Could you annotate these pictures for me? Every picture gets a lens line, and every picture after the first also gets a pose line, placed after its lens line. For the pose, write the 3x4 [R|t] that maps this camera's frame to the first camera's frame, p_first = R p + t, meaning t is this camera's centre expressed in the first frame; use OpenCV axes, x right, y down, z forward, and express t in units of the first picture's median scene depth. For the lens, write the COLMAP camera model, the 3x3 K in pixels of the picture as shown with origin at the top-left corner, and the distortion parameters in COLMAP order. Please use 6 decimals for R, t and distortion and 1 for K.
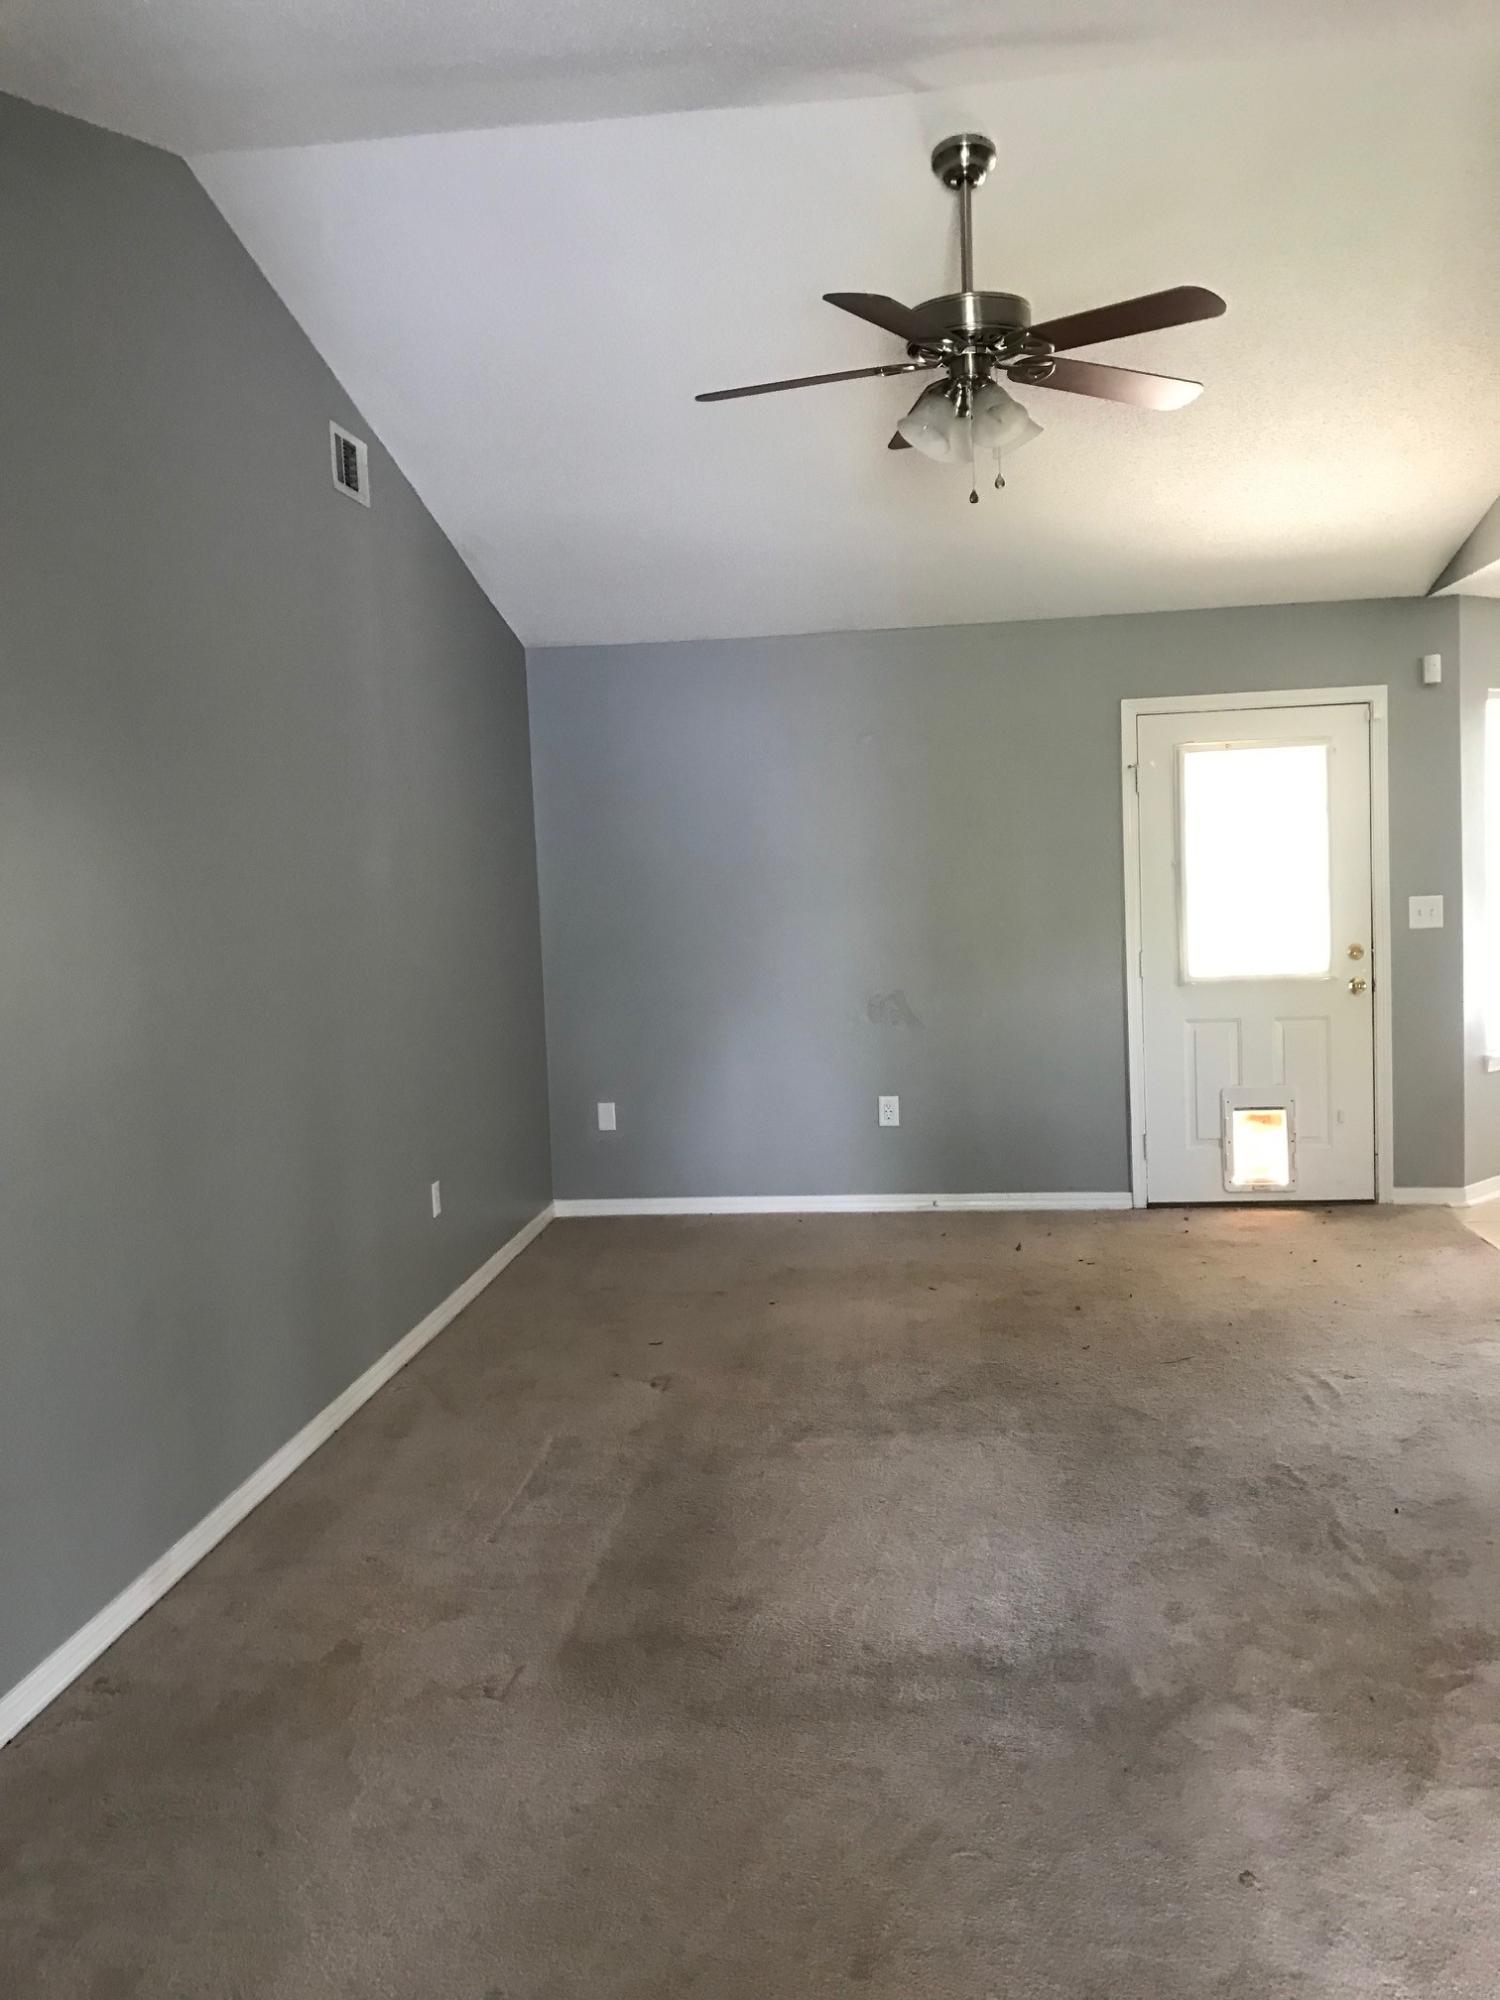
lens RADIAL K [[1630.6, 0, 750.0], [0, 1630.6, 1000.0], [0, 0, 1]] dist [-0.007599, -0.000876]
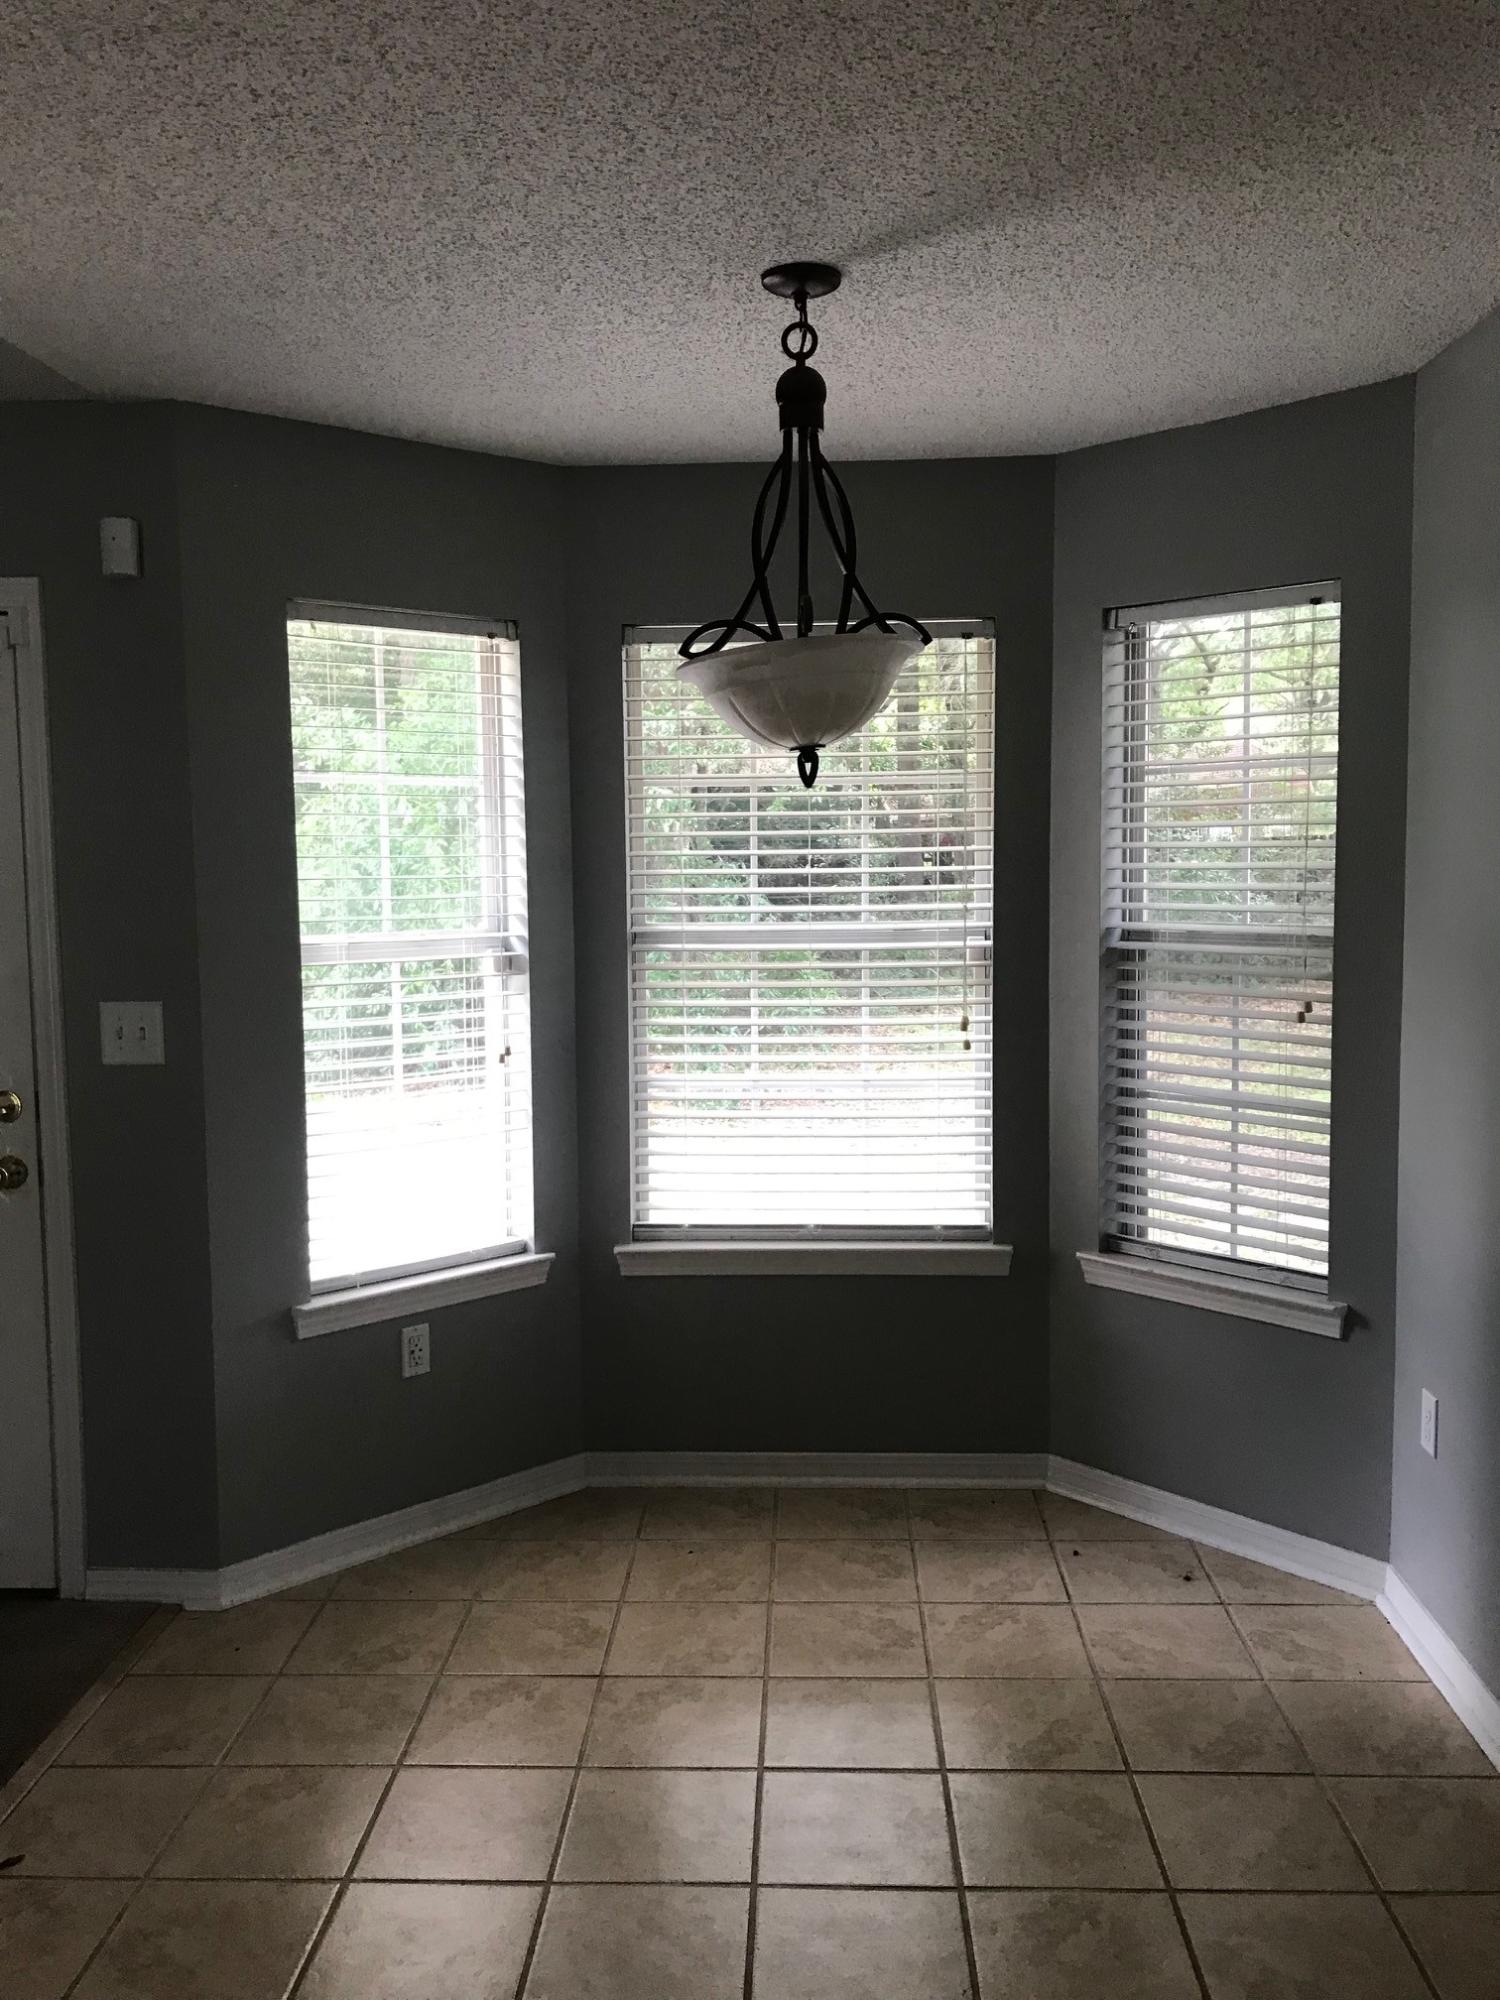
lens RADIAL K [[1648.4, 0, 750.0], [0, 1648.4, 1000.0], [0, 0, 1]] dist [0.067935, 0.000863]
pose [[0.997922, 0.028929, 0.057580, 0.572117], [-0.029508, 0.999522, 0.009232, -0.074378], [-0.057285, -0.010912, 0.998298, 0.469983]]
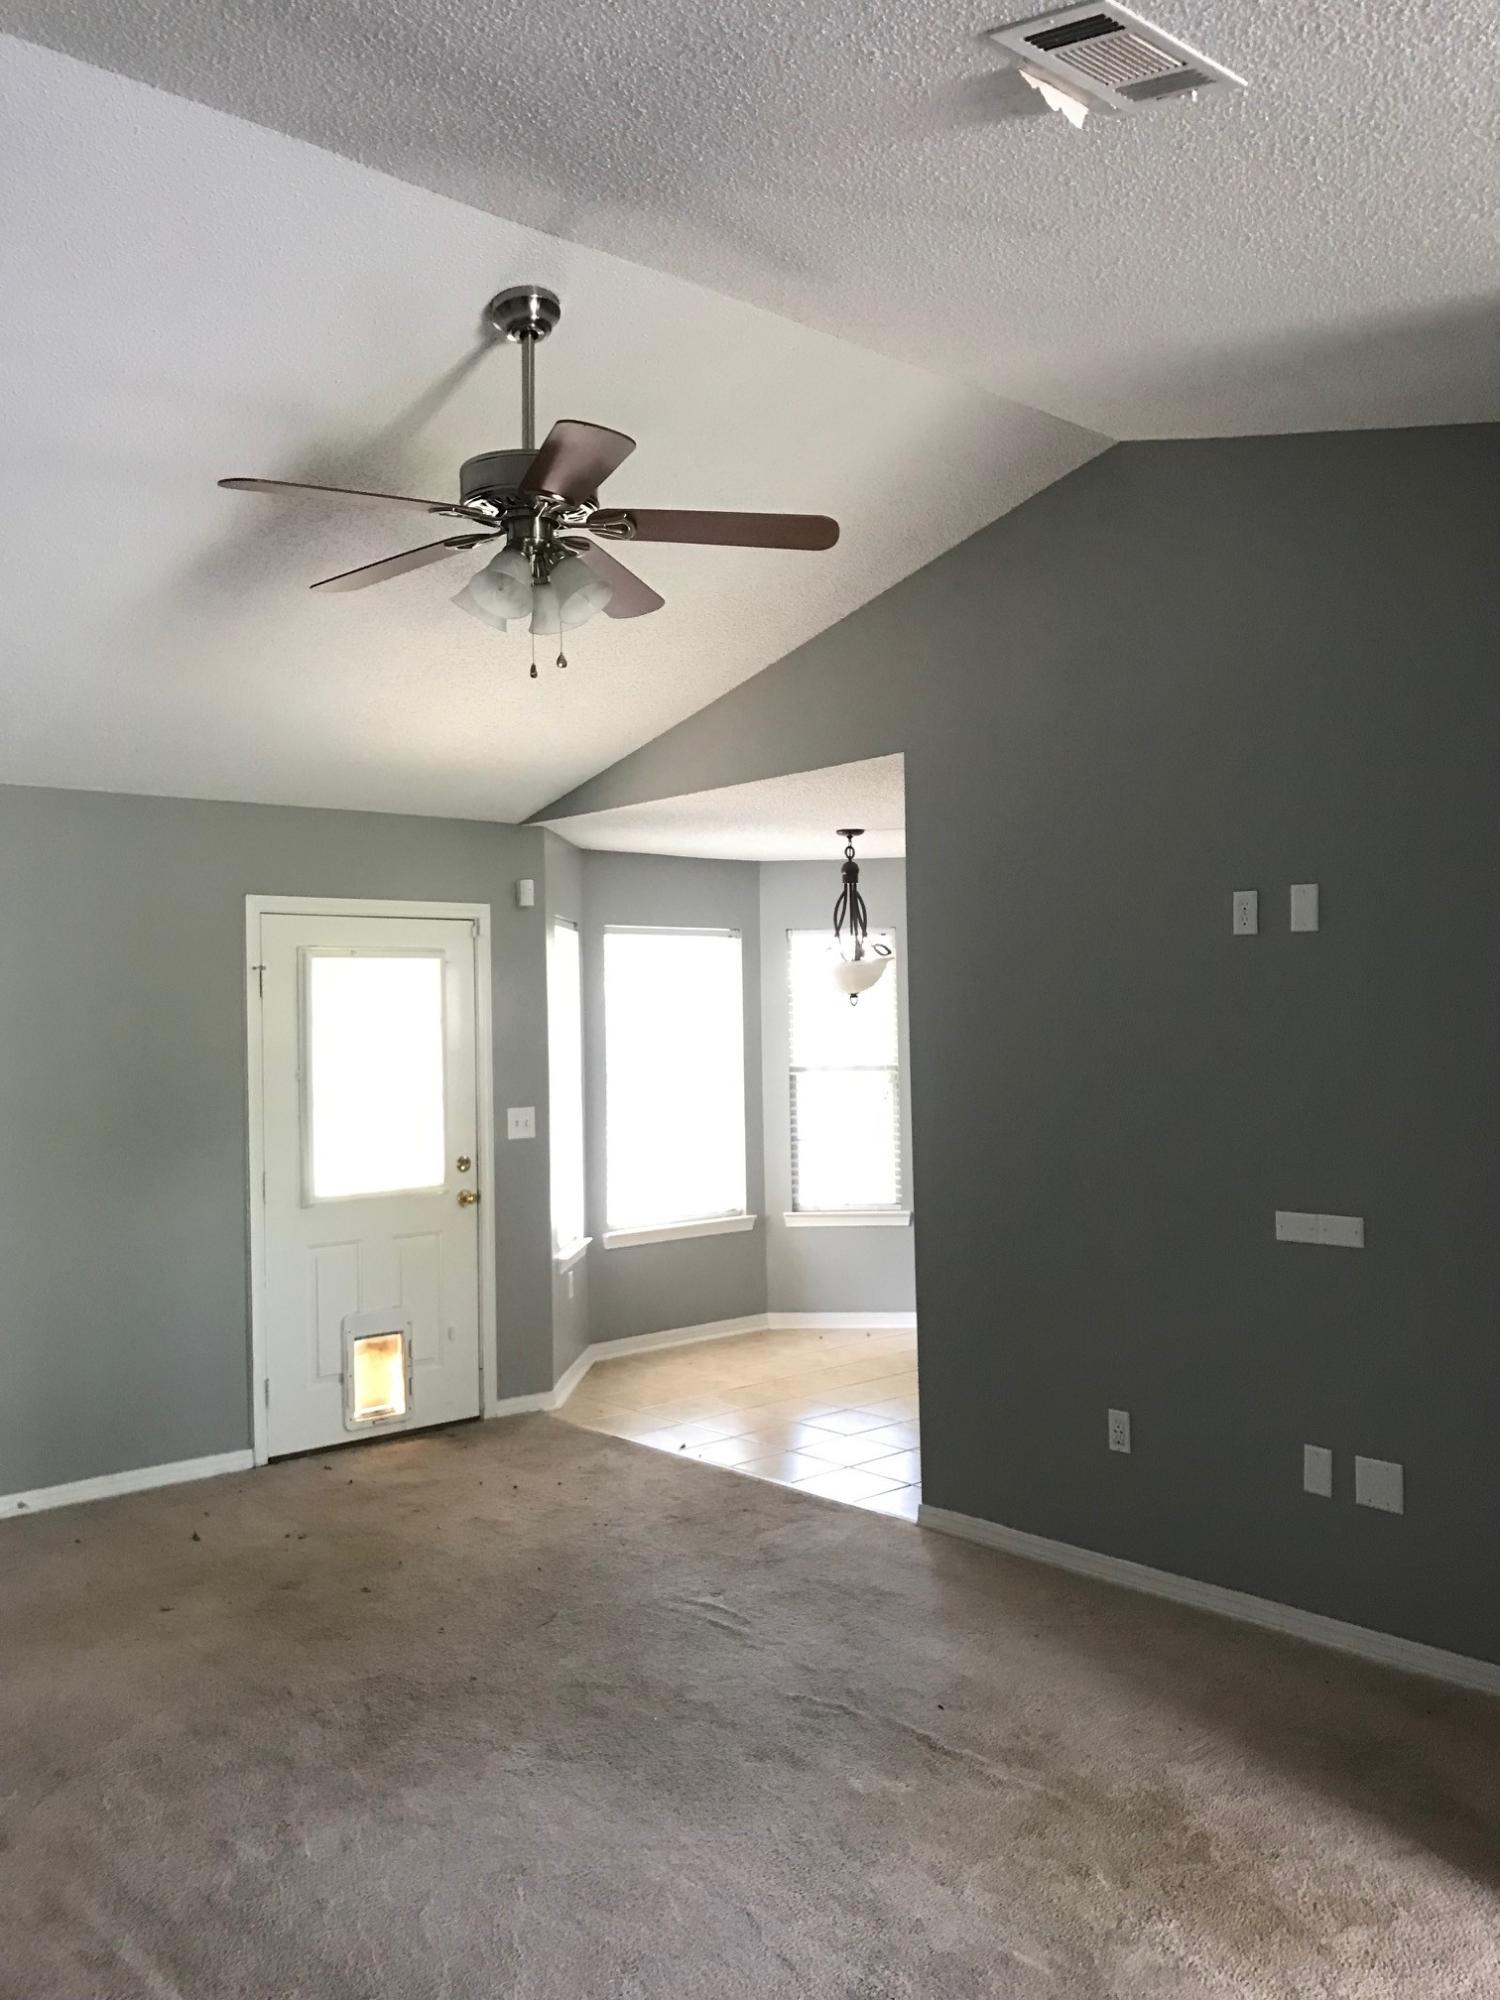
lens RADIAL K [[1634.2, 0, 746.2], [0, 1634.2, 982.1], [0, 0, 1]] dist [0.071378, -0.099373]
pose [[0.673111, 0.051469, 0.737748, -0.260505], [0.053142, 0.991630, -0.117667, -0.012781], [-0.737630, 0.118408, 0.664742, 0.189078]]
